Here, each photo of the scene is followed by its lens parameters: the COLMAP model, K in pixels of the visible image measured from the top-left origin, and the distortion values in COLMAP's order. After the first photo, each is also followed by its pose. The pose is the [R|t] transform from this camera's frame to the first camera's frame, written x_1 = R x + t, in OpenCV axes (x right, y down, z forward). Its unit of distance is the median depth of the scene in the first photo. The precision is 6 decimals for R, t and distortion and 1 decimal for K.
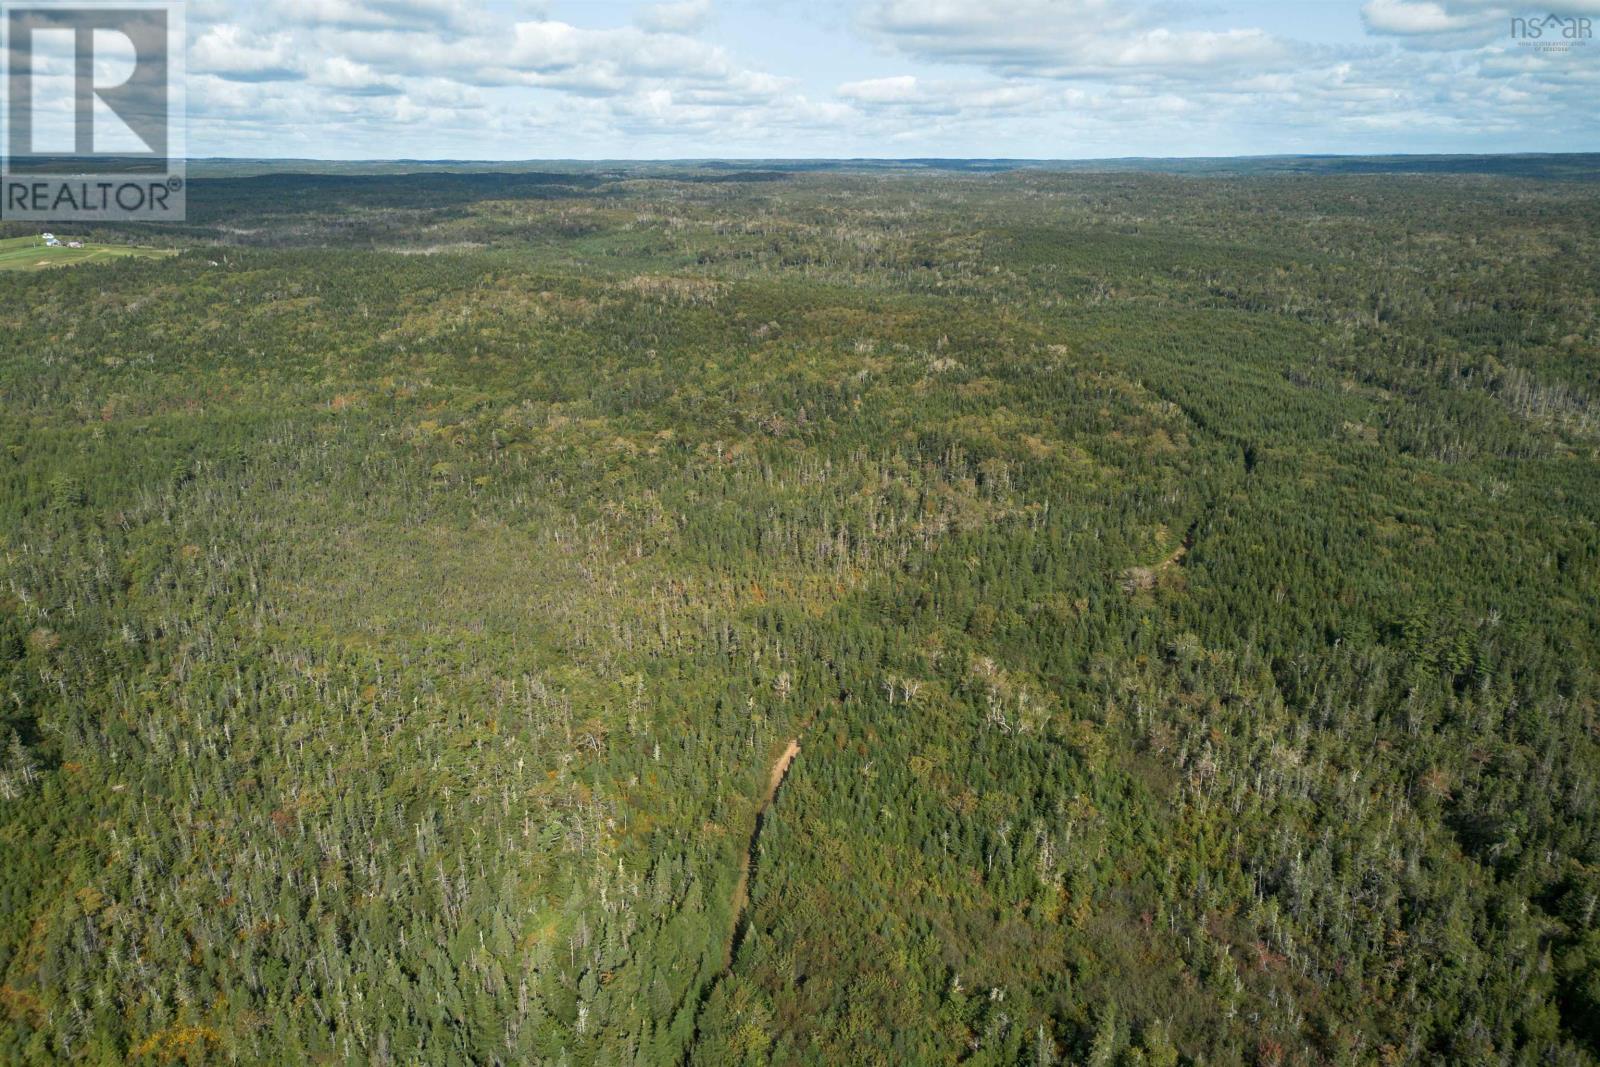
lens RADIAL K [[1124.1, 0, 798.6], [0, 1124.1, 531.1], [0, 0, 1]] dist [0.077089, -0.076642]
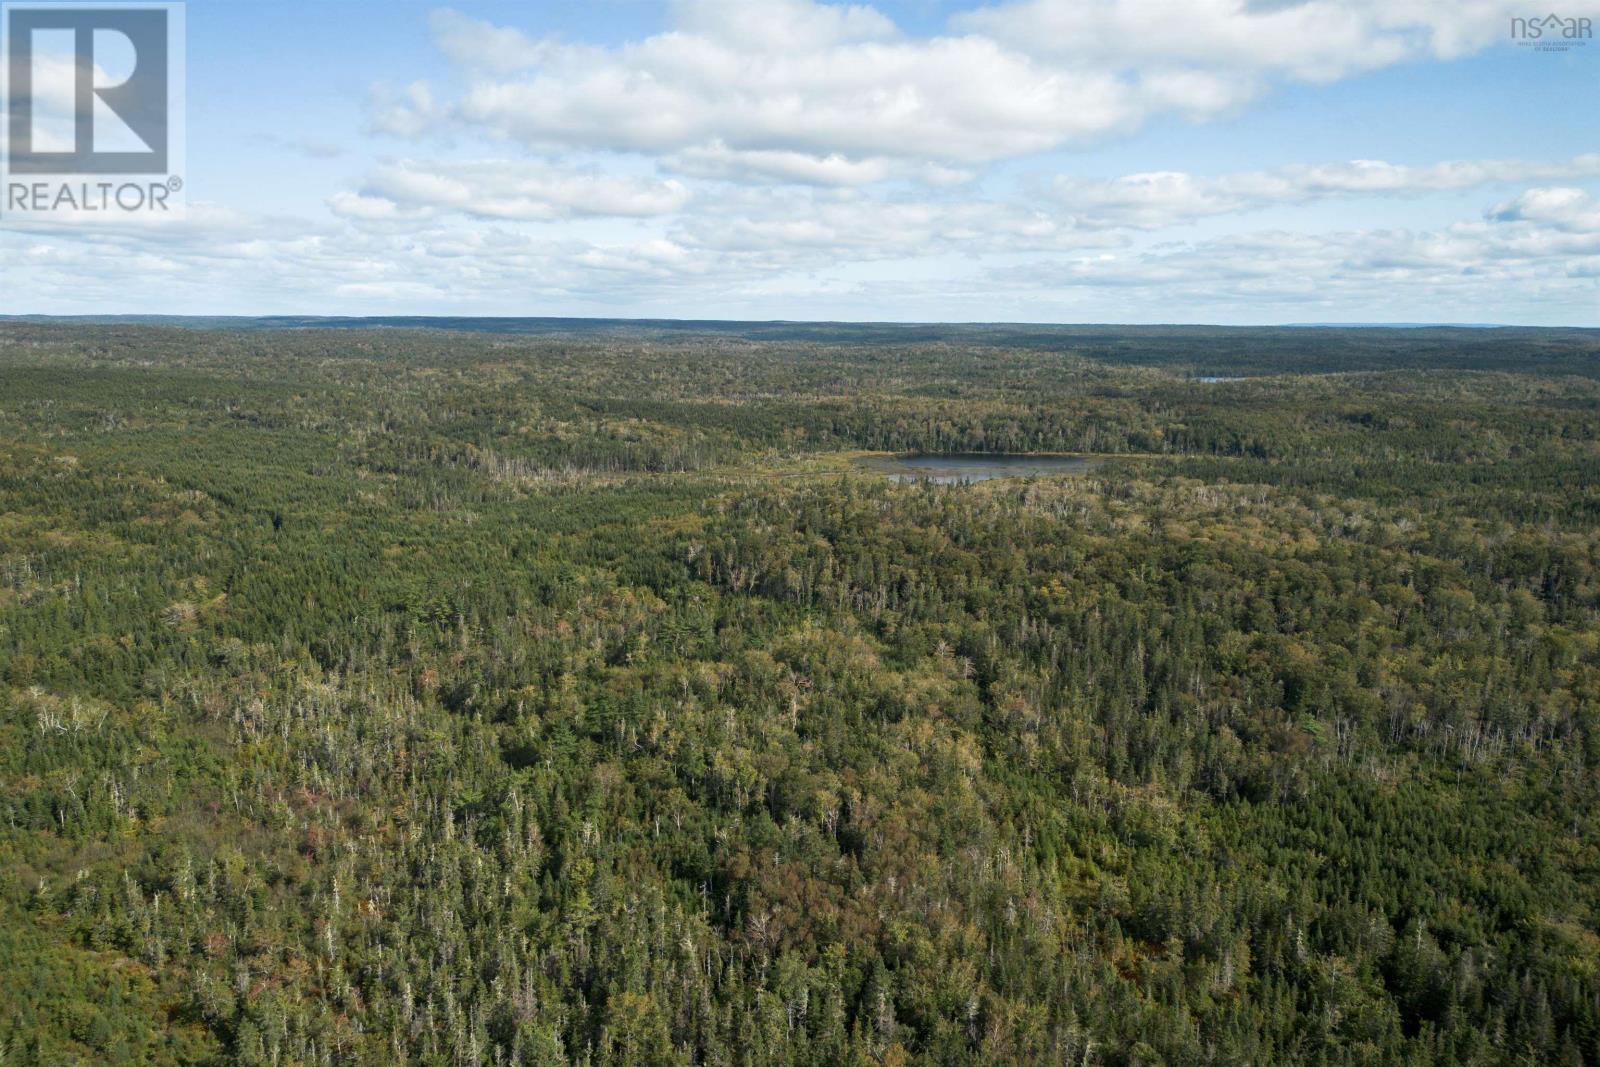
lens RADIAL K [[1124.1, 0, 798.6], [0, 1124.1, 531.1], [0, 0, 1]] dist [0.077089, -0.076642]
pose [[0.703010, -0.125165, 0.700079, -0.037813], [0.216668, 0.975289, -0.043206, 0.109861], [-0.677372, 0.182059, 0.712757, -0.173574]]
